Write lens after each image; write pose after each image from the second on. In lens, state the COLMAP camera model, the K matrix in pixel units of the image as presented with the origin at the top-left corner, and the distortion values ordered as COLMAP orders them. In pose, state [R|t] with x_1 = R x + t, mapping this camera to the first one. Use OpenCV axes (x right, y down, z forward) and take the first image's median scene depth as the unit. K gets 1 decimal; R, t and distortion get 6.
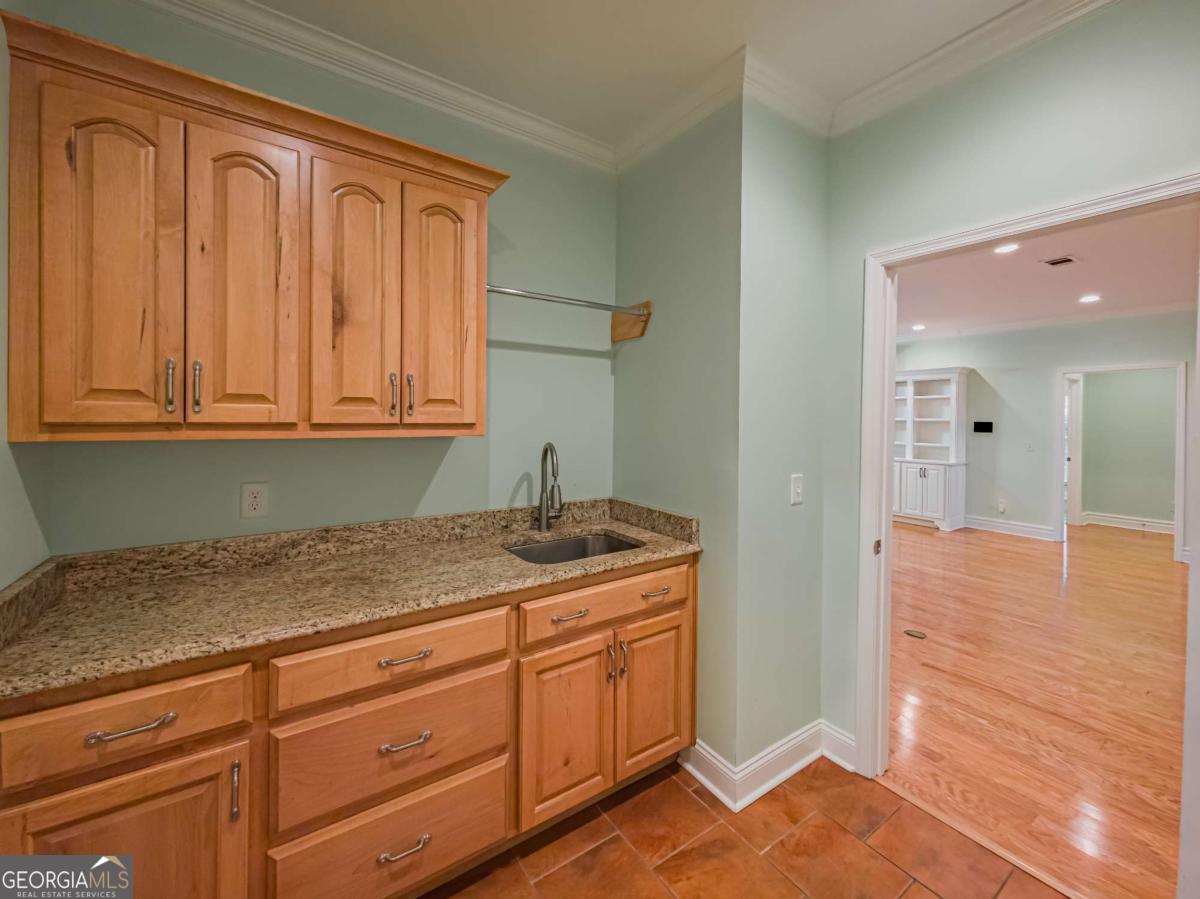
lens RADIAL K [[502.8, 0, 616.4], [0, 502.8, 420.1], [0, 0, 1]] dist [0.002861, -0.000026]
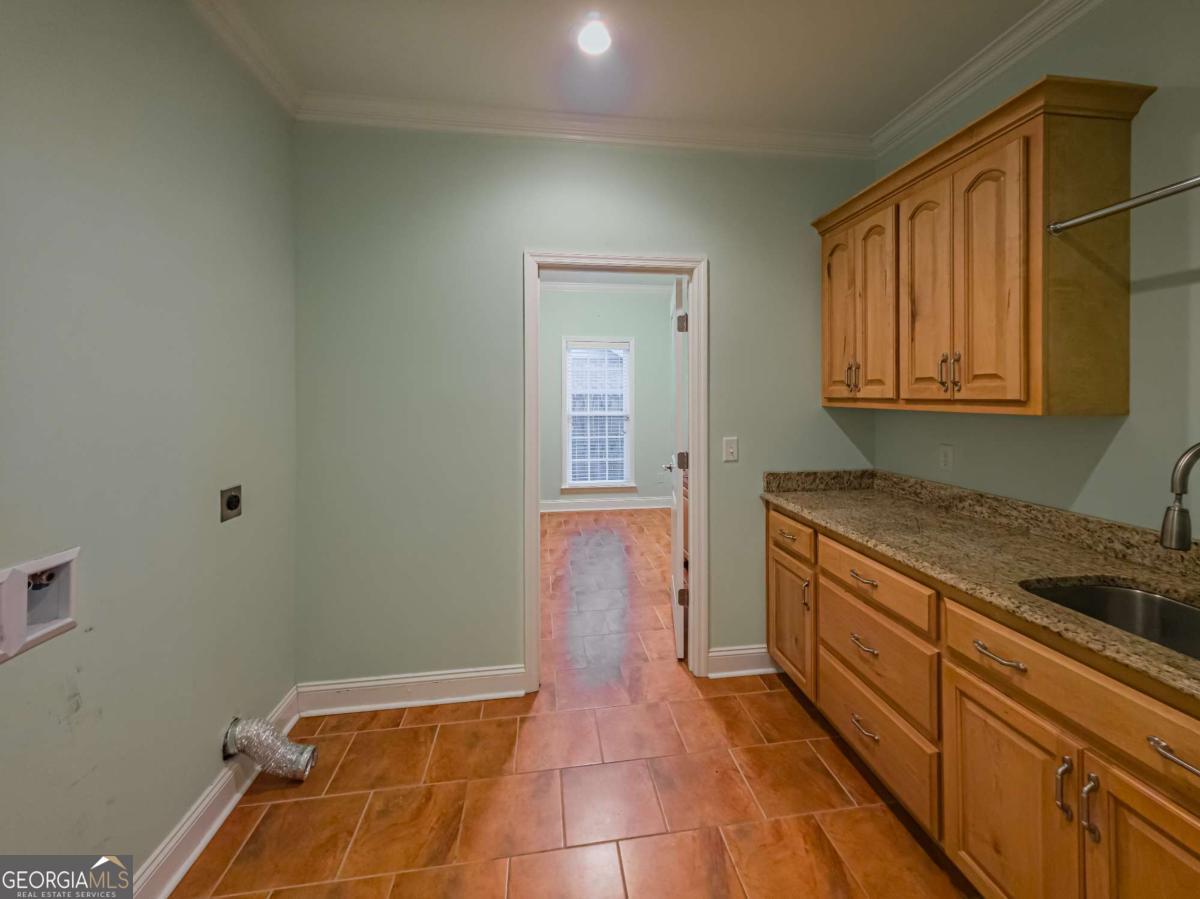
lens RADIAL K [[486.3, 0, 591.0], [0, 486.3, 394.8], [0, 0, 1]] dist [0.002749, 0.000229]
pose [[-0.497887, -0.007019, -0.867213, 0.869932], [-0.005507, 0.999973, -0.004932, 0.006754], [0.867224, 0.002321, -0.497912, 0.859127]]
